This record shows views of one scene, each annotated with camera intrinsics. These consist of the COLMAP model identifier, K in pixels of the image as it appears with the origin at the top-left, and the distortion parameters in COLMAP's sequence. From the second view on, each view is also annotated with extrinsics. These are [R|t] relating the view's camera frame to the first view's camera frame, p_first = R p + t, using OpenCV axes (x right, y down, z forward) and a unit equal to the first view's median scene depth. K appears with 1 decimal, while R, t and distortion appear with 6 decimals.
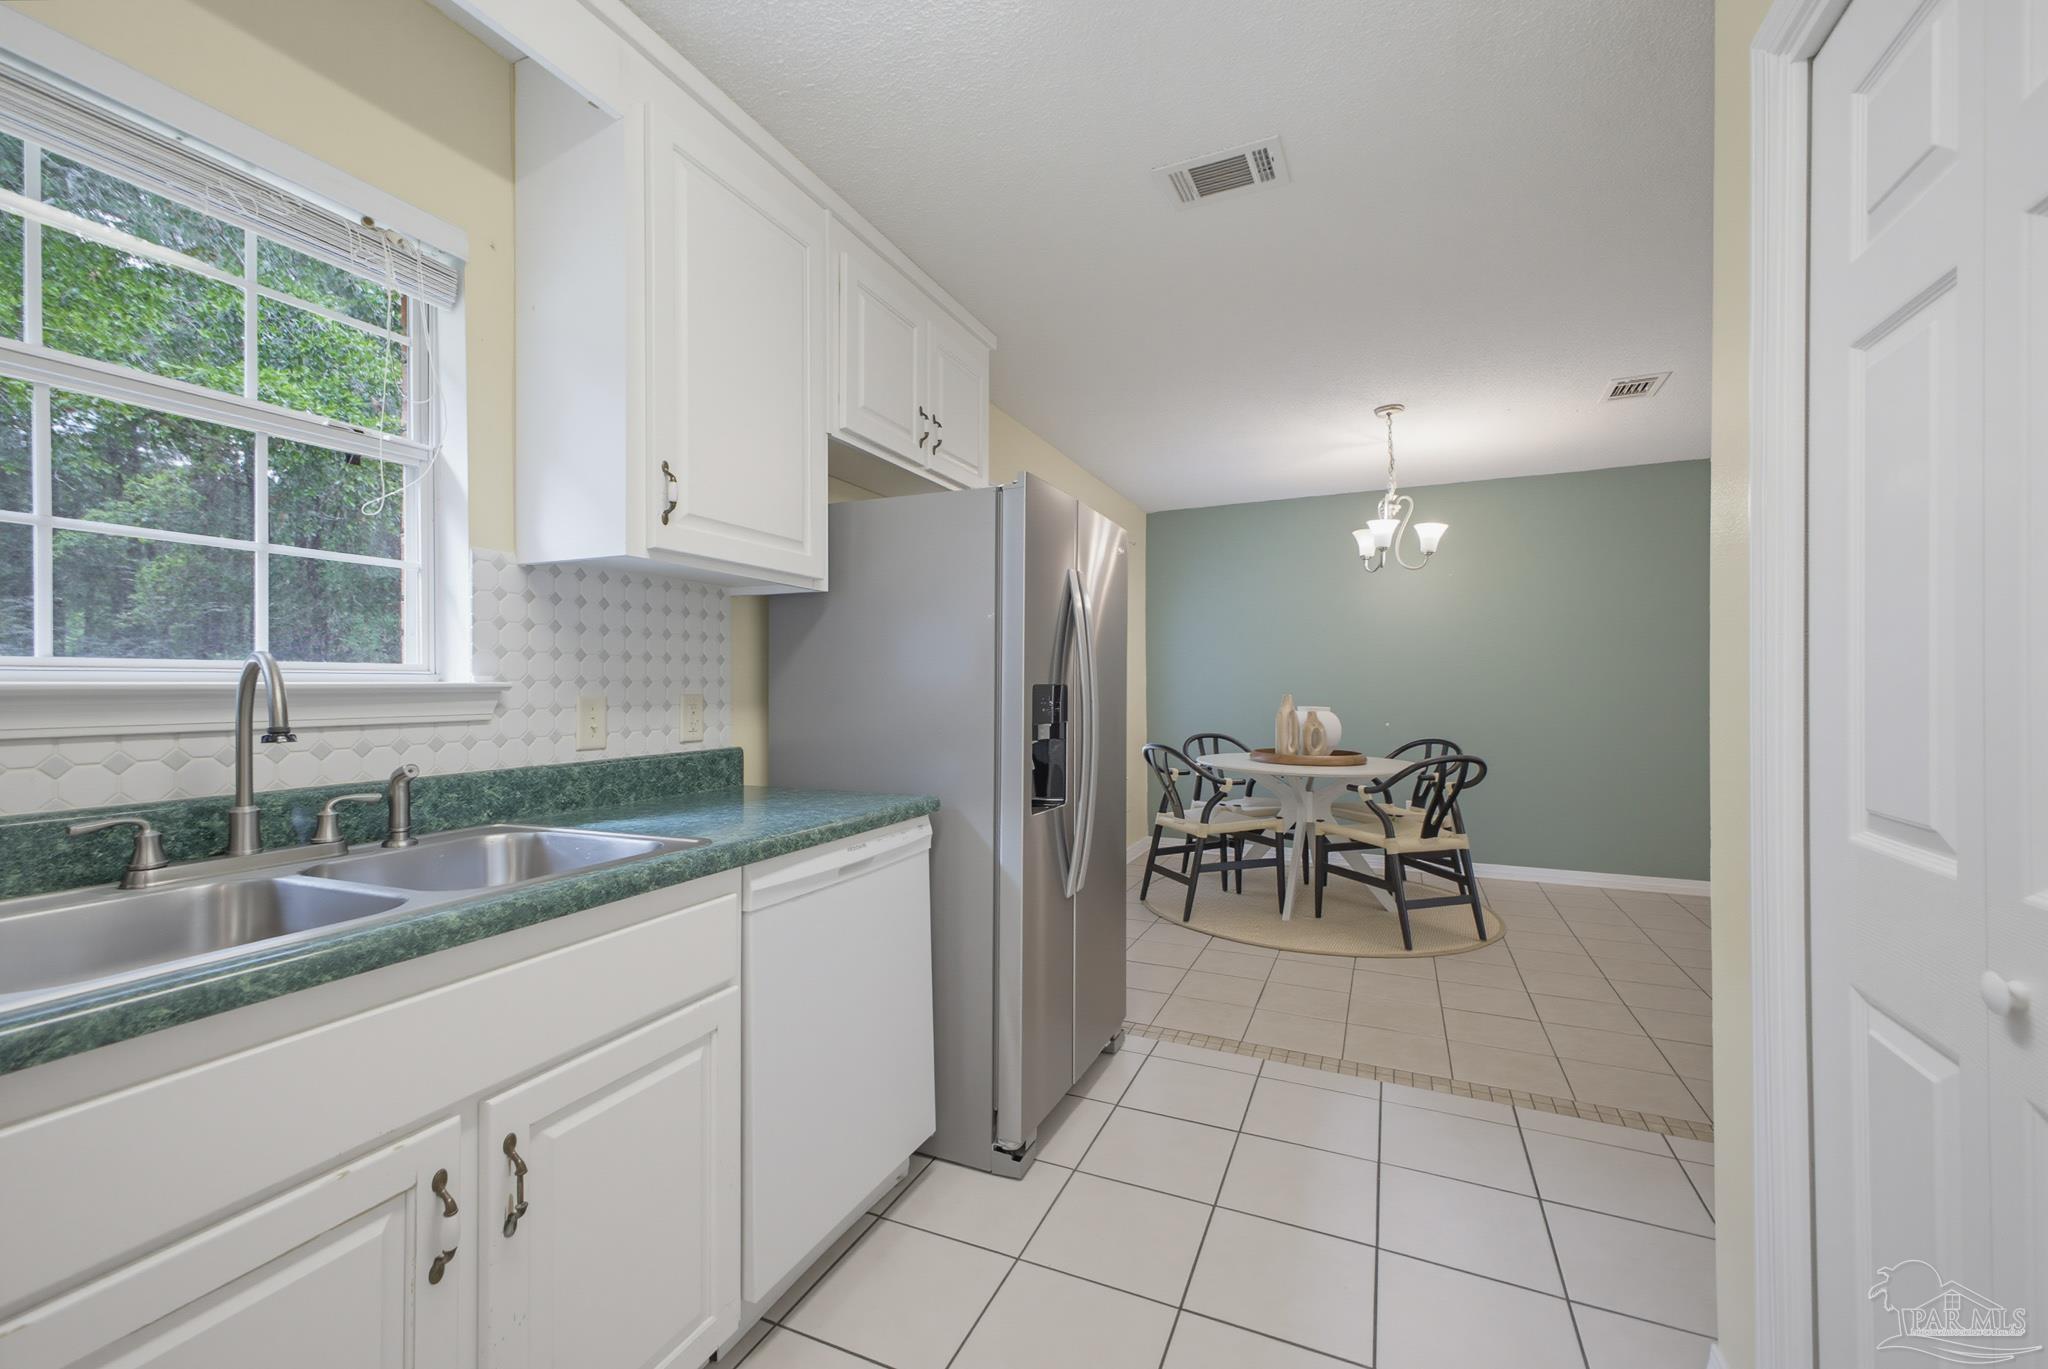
lens RADIAL K [[828.4, 0, 1030.2], [0, 828.4, 691.2], [0, 0, 1]] dist [0.023178, -0.000506]
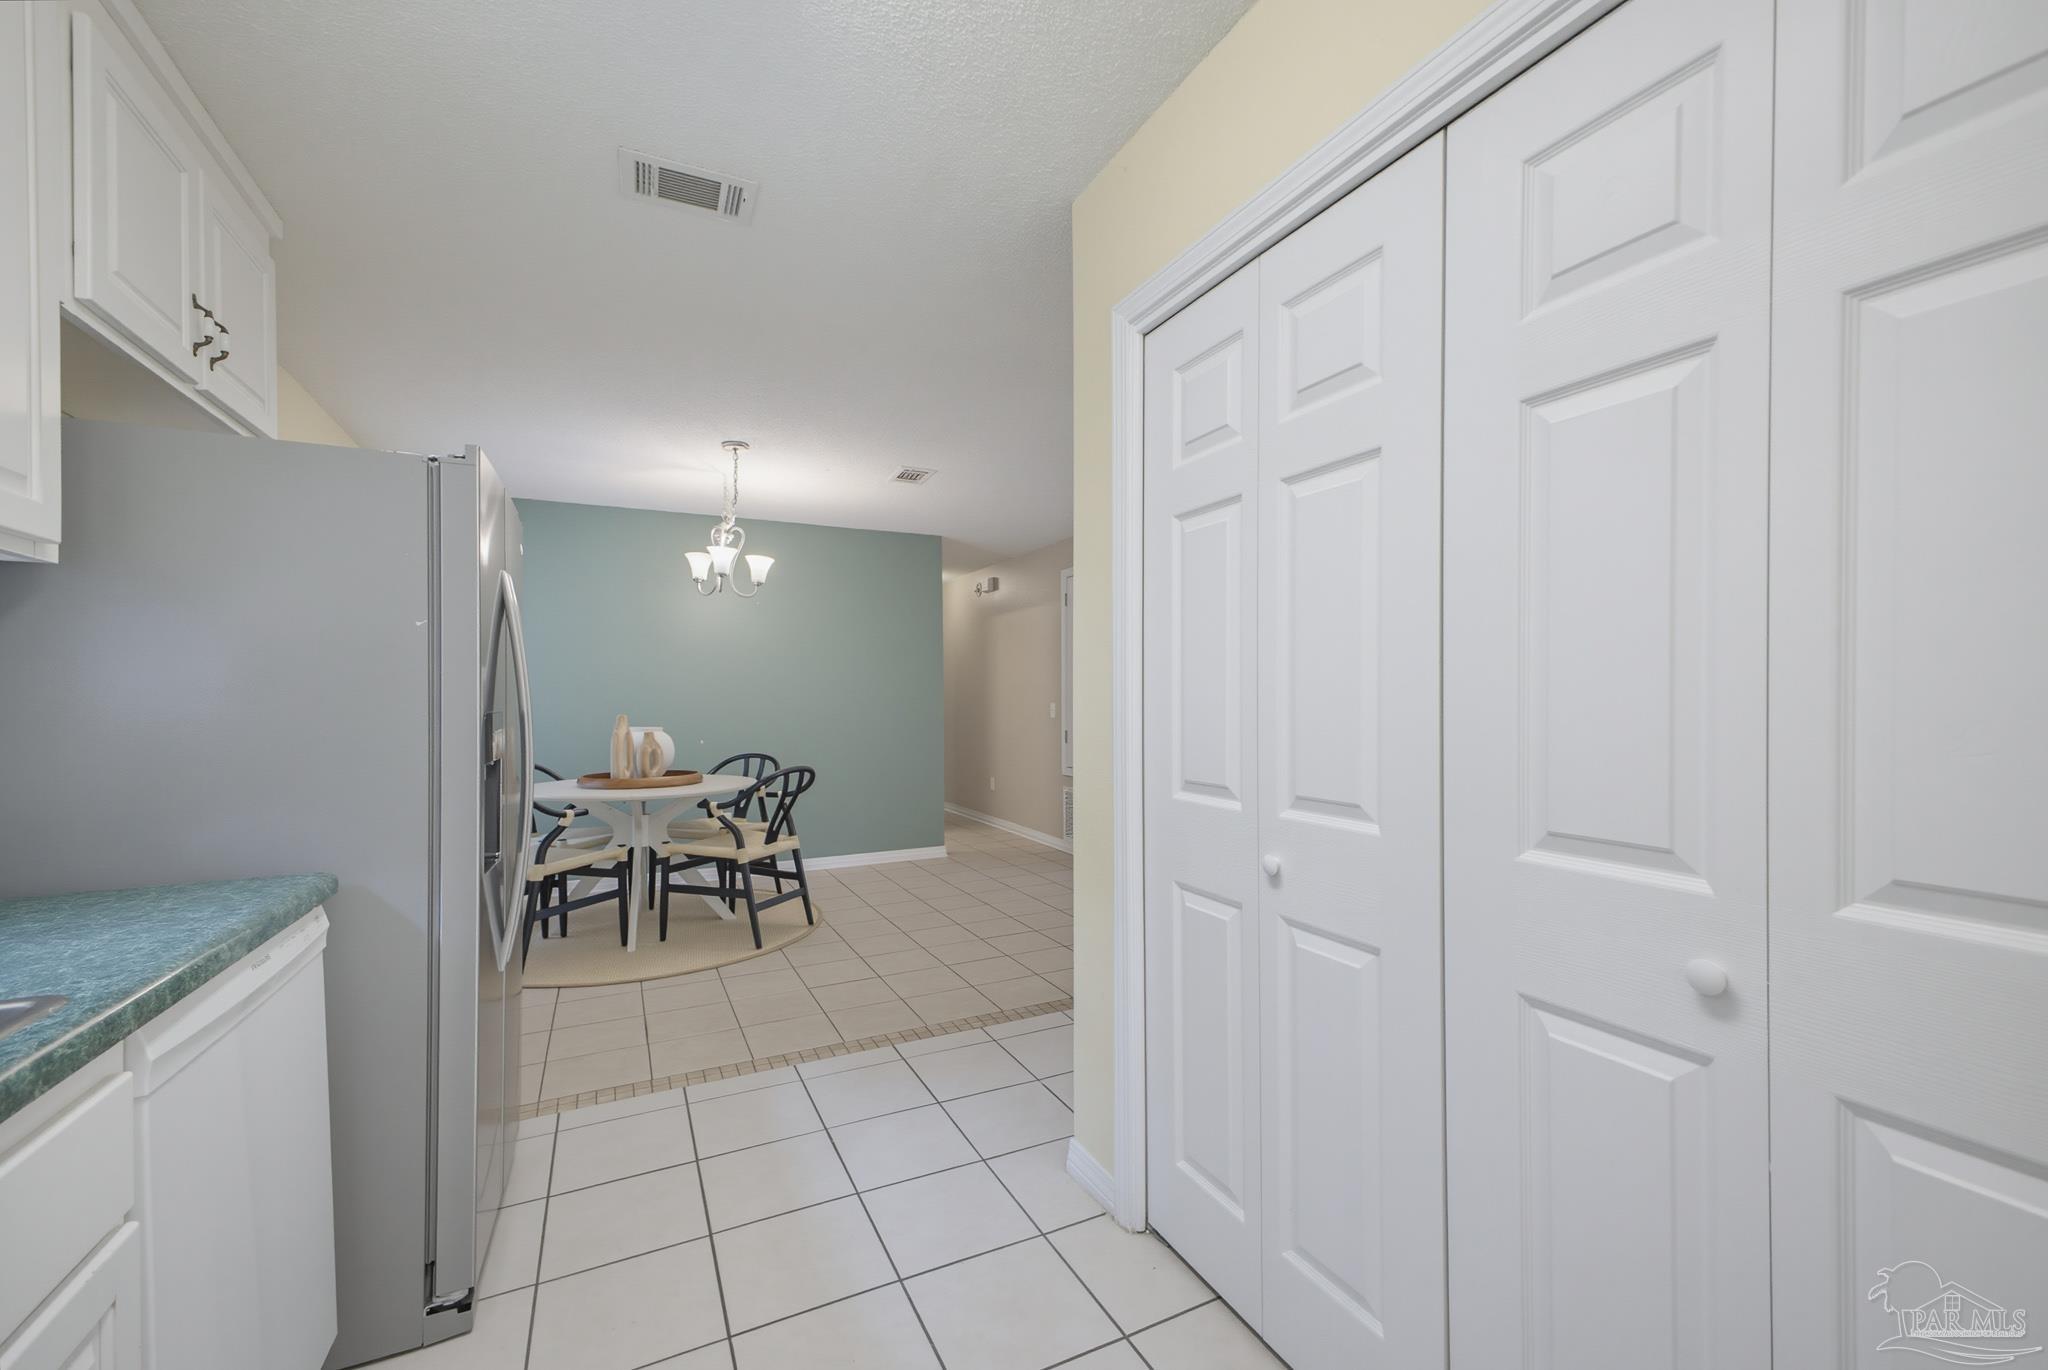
lens RADIAL K [[825.9, 0, 1035.2], [0, 825.9, 711.2], [0, 0, 1]] dist [0.003856, -0.000423]
pose [[0.626888, -0.014769, 0.778970, -0.153567], [0.009919, 0.999891, 0.010975, -0.007409], [-0.779047, 0.000847, 0.626965, 0.043904]]
